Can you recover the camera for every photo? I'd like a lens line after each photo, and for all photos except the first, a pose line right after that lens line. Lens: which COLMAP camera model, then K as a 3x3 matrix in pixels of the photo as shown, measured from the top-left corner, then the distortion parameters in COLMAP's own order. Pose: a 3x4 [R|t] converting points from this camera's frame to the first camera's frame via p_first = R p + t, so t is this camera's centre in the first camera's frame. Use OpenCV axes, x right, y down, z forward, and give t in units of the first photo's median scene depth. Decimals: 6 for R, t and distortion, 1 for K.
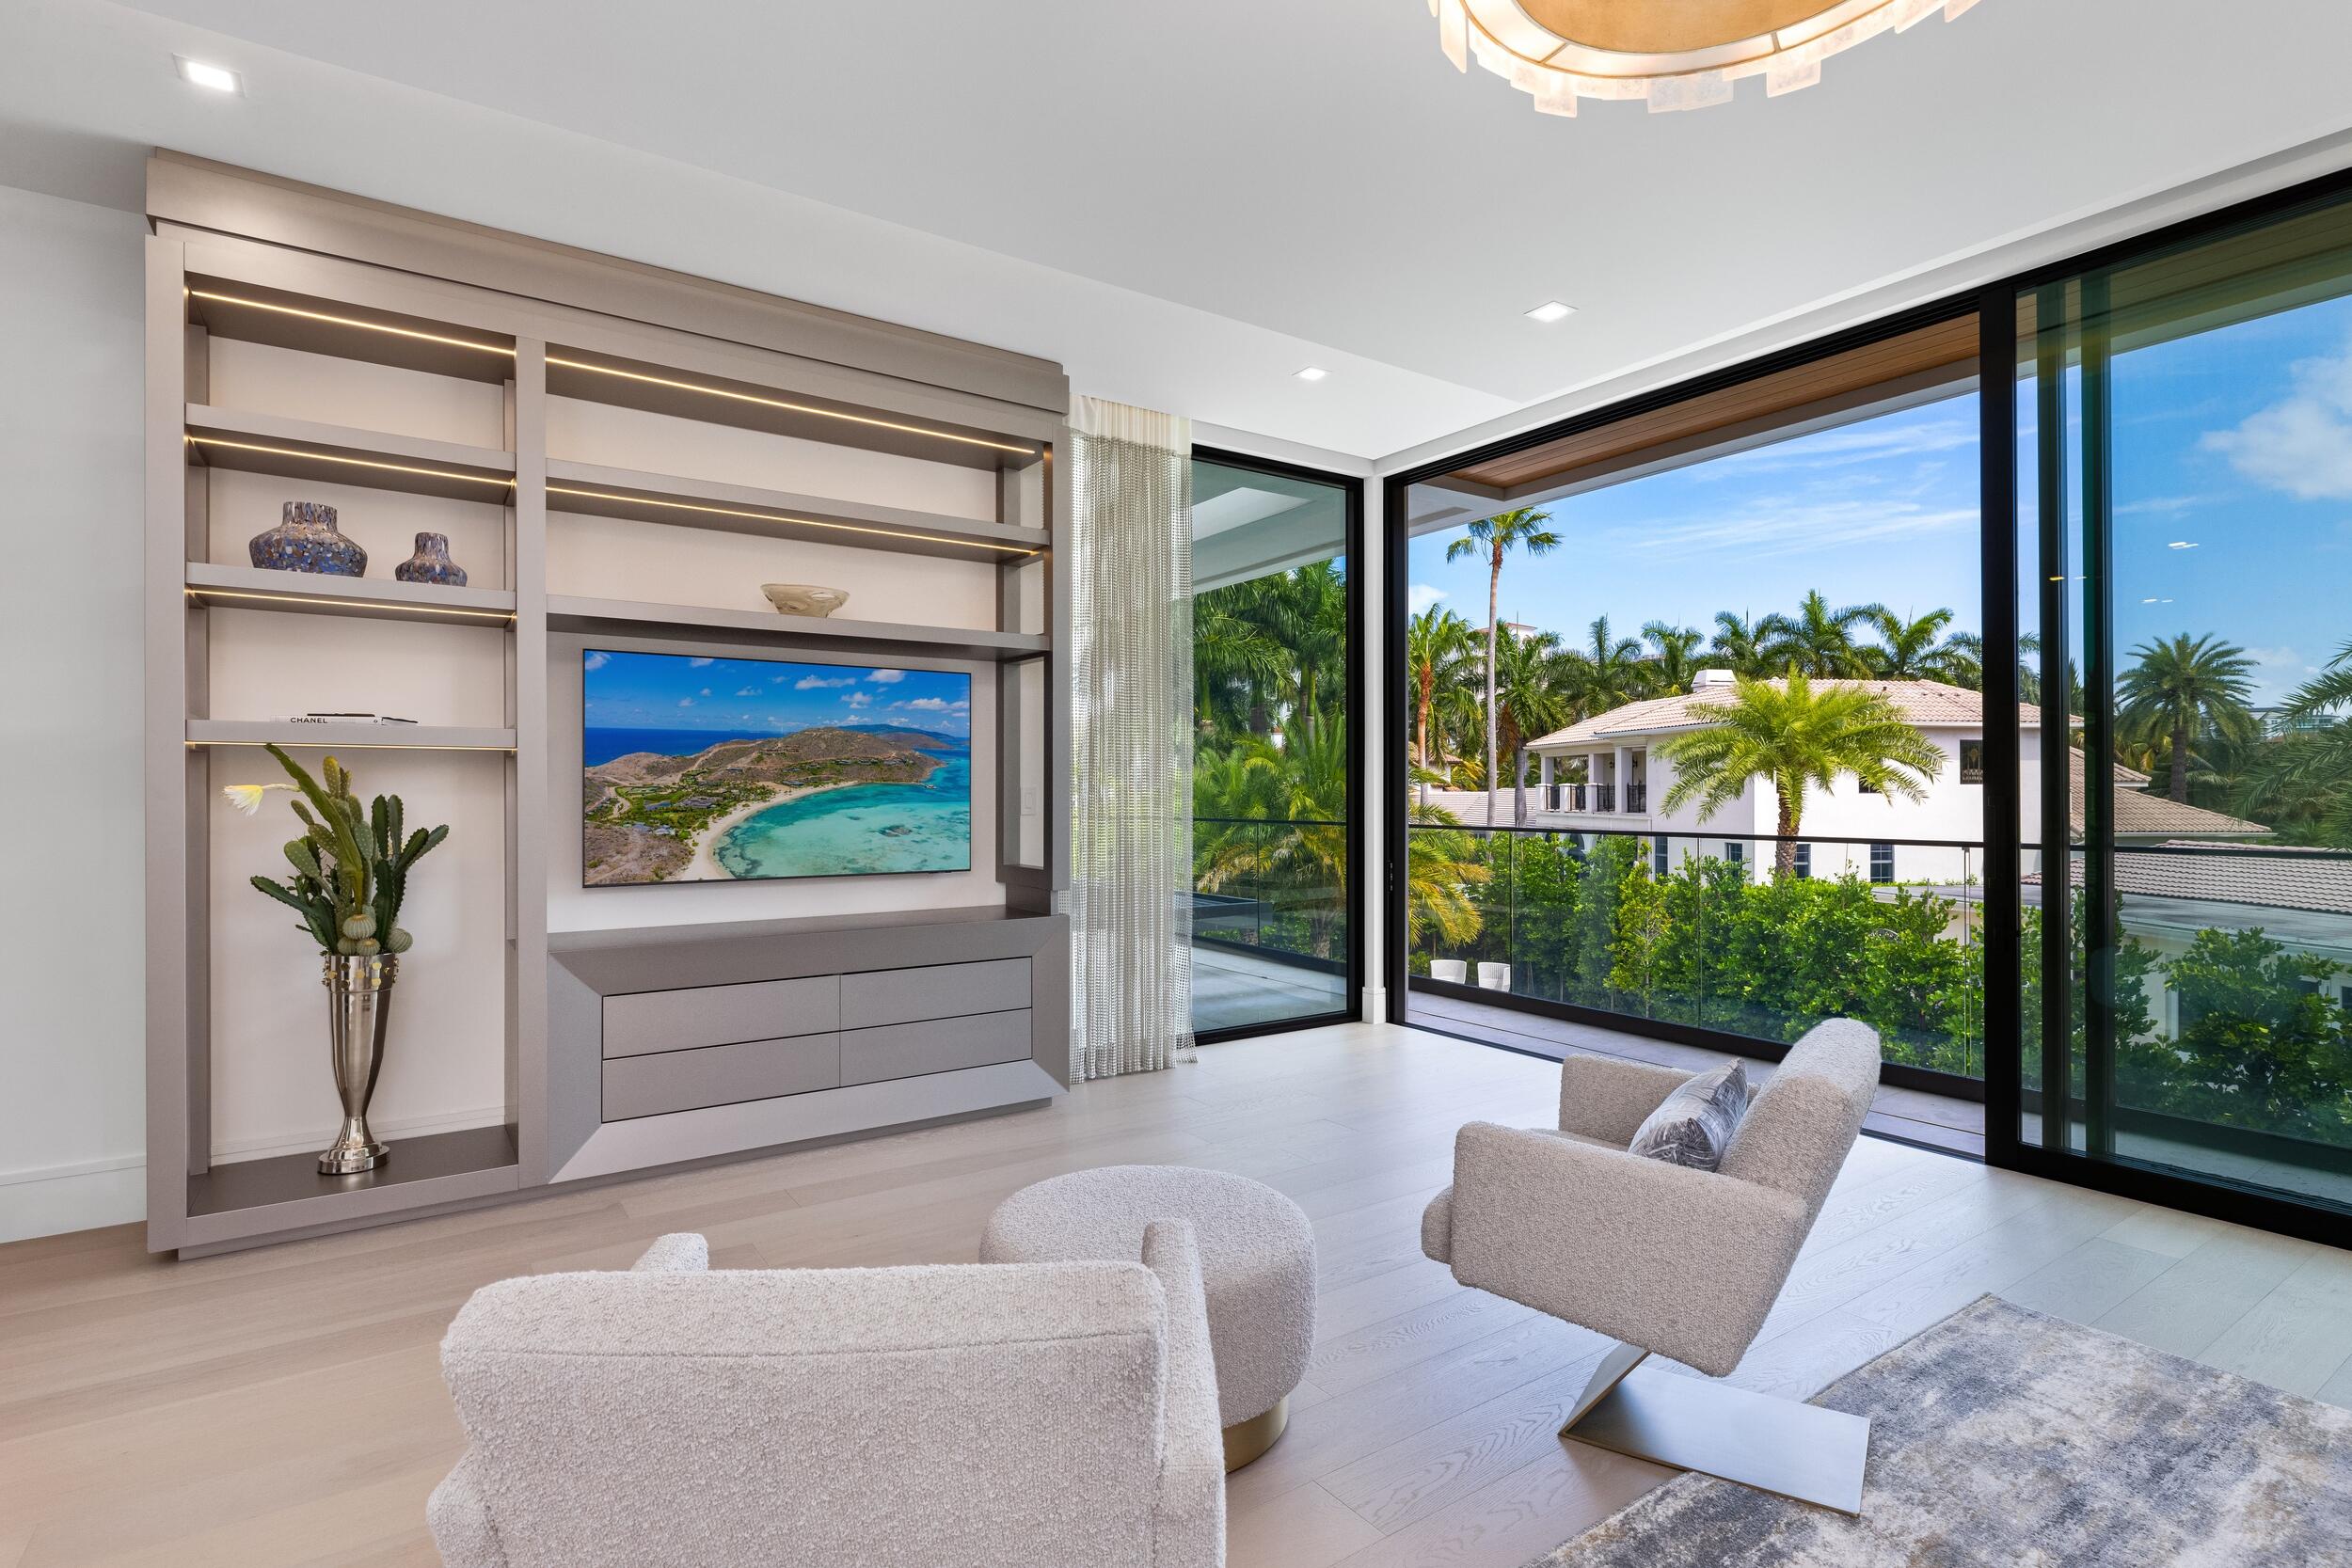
lens RADIAL K [[1137.5, 0, 1184.2], [0, 1137.5, 788.9], [0, 0, 1]] dist [-0.001261, -0.000486]
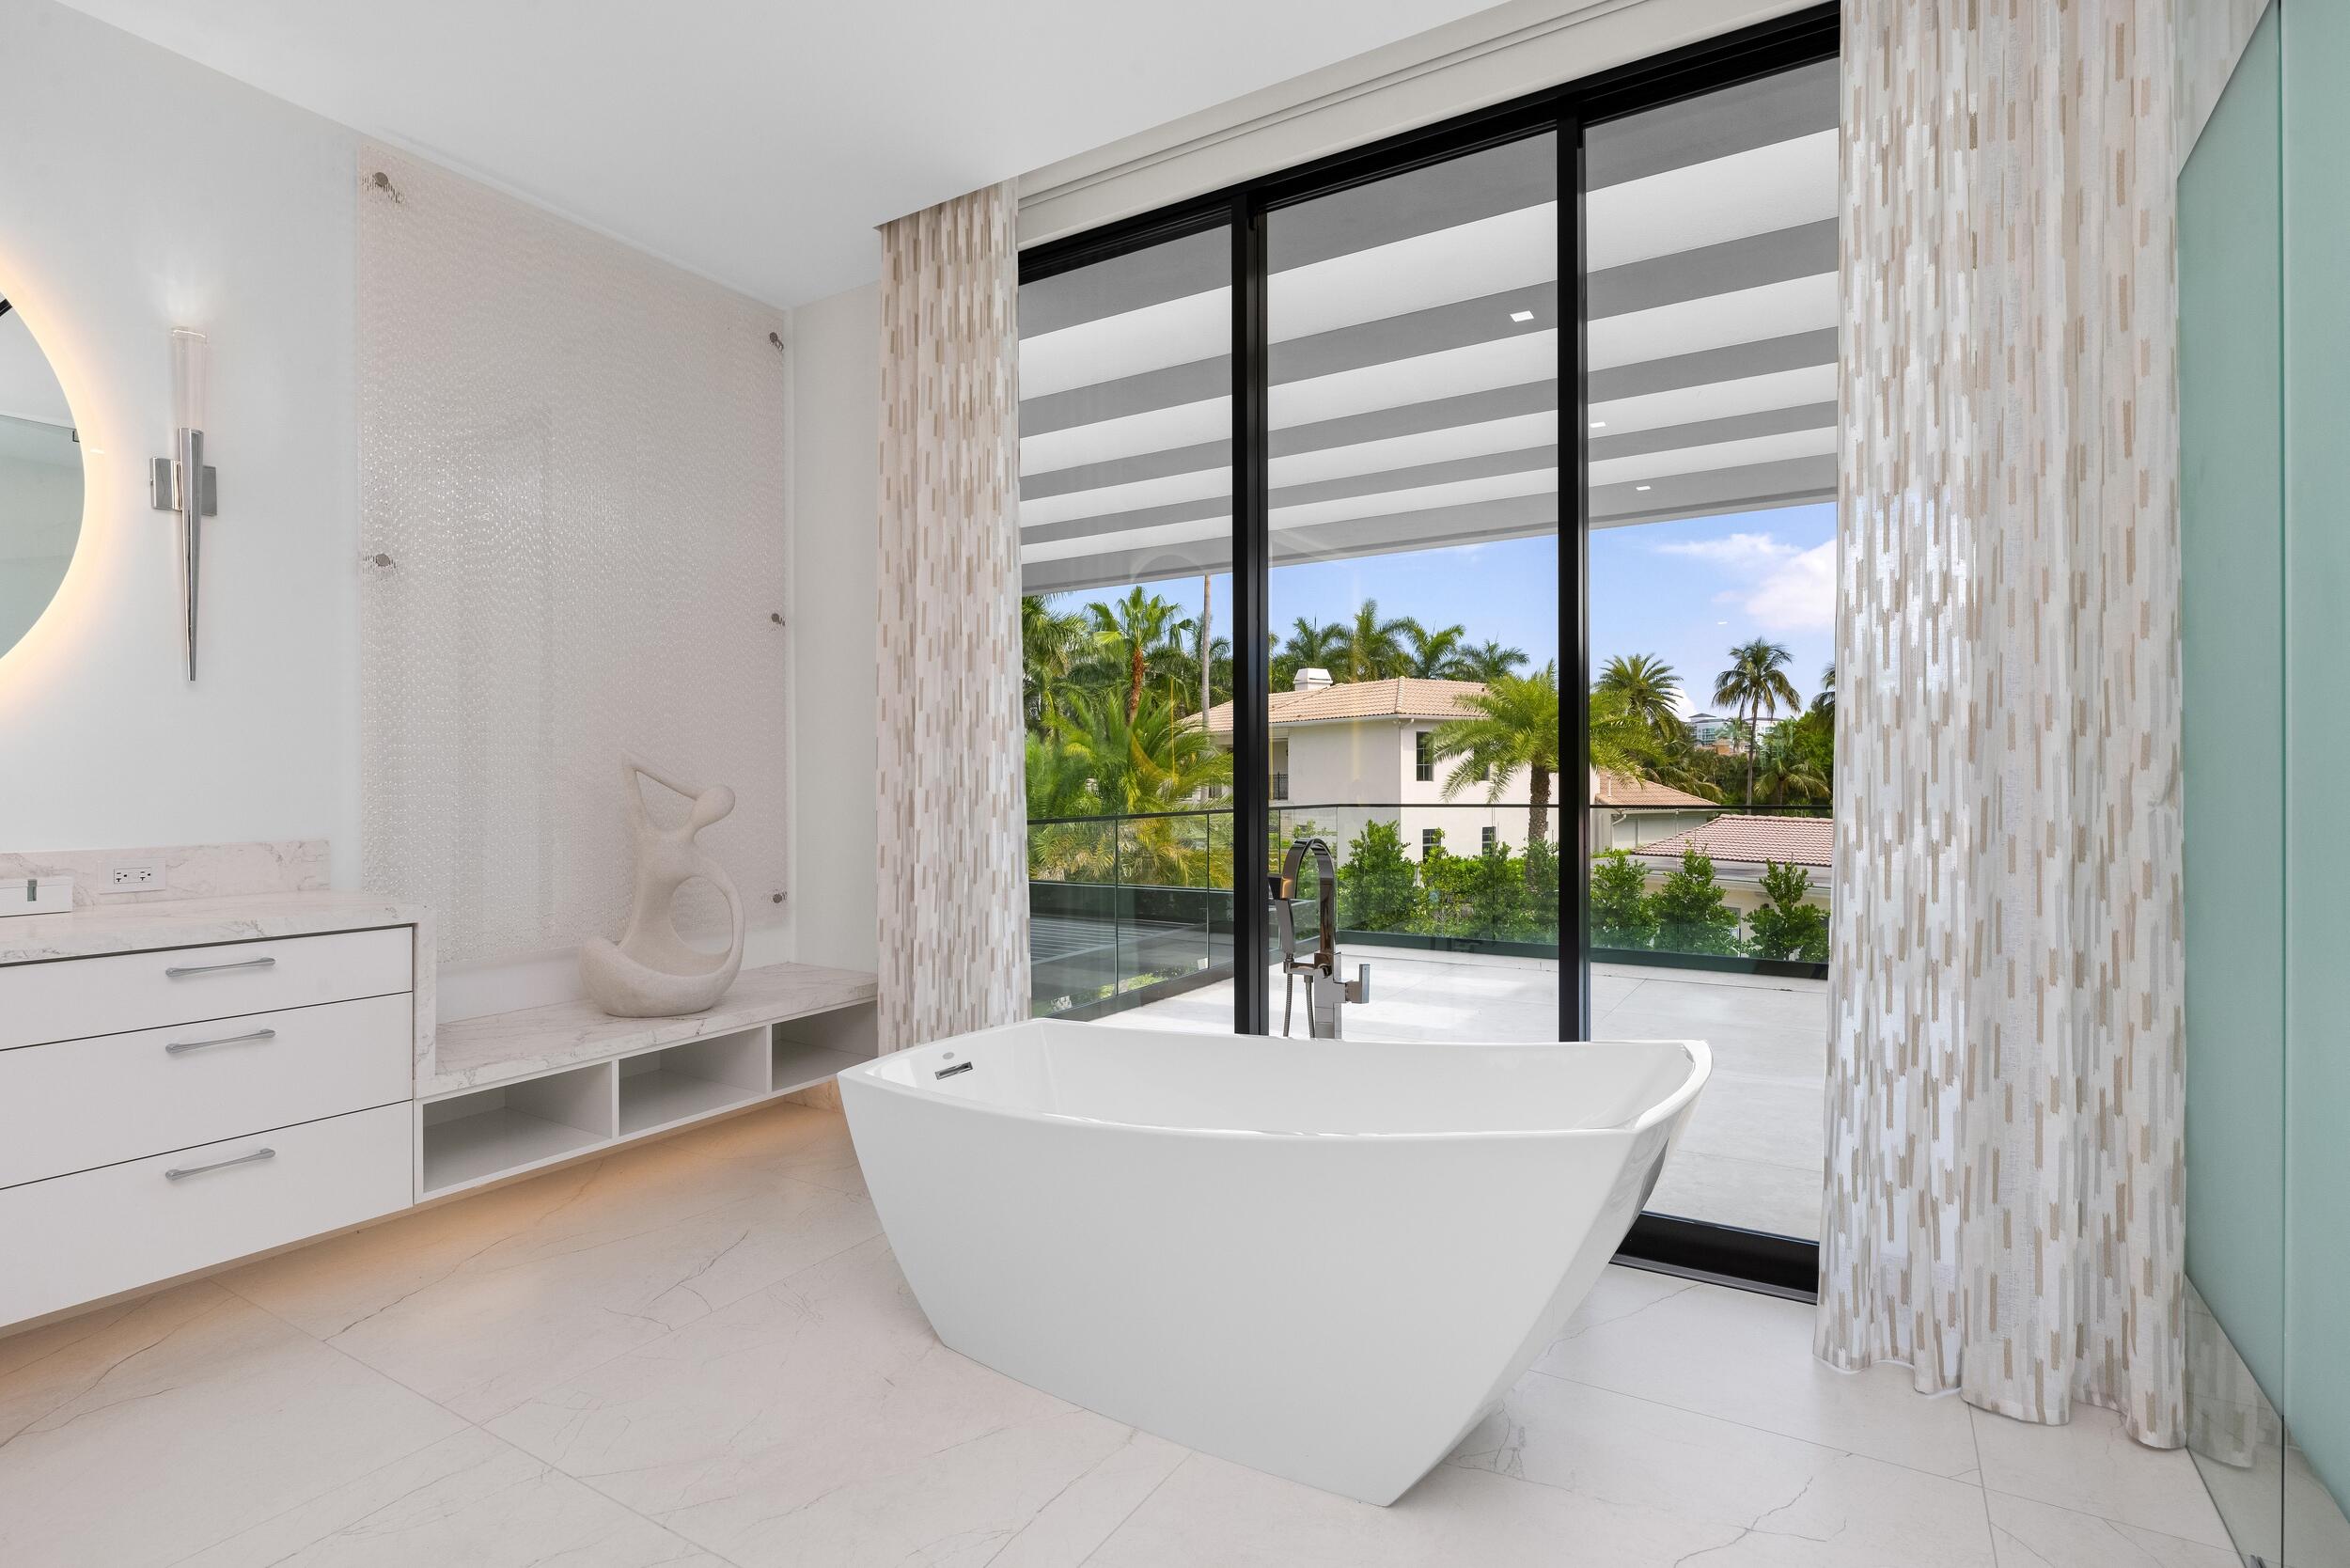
lens RADIAL K [[1138.4, 0, 1182.4], [0, 1138.4, 780.7], [0, 0, 1]] dist [-0.009209, 0.001695]
pose [[0.909105, -0.003472, 0.416553, -0.150628], [0.003492, 0.999994, 0.000712, 0.002033], [-0.416553, 0.000807, 0.909111, 0.093579]]
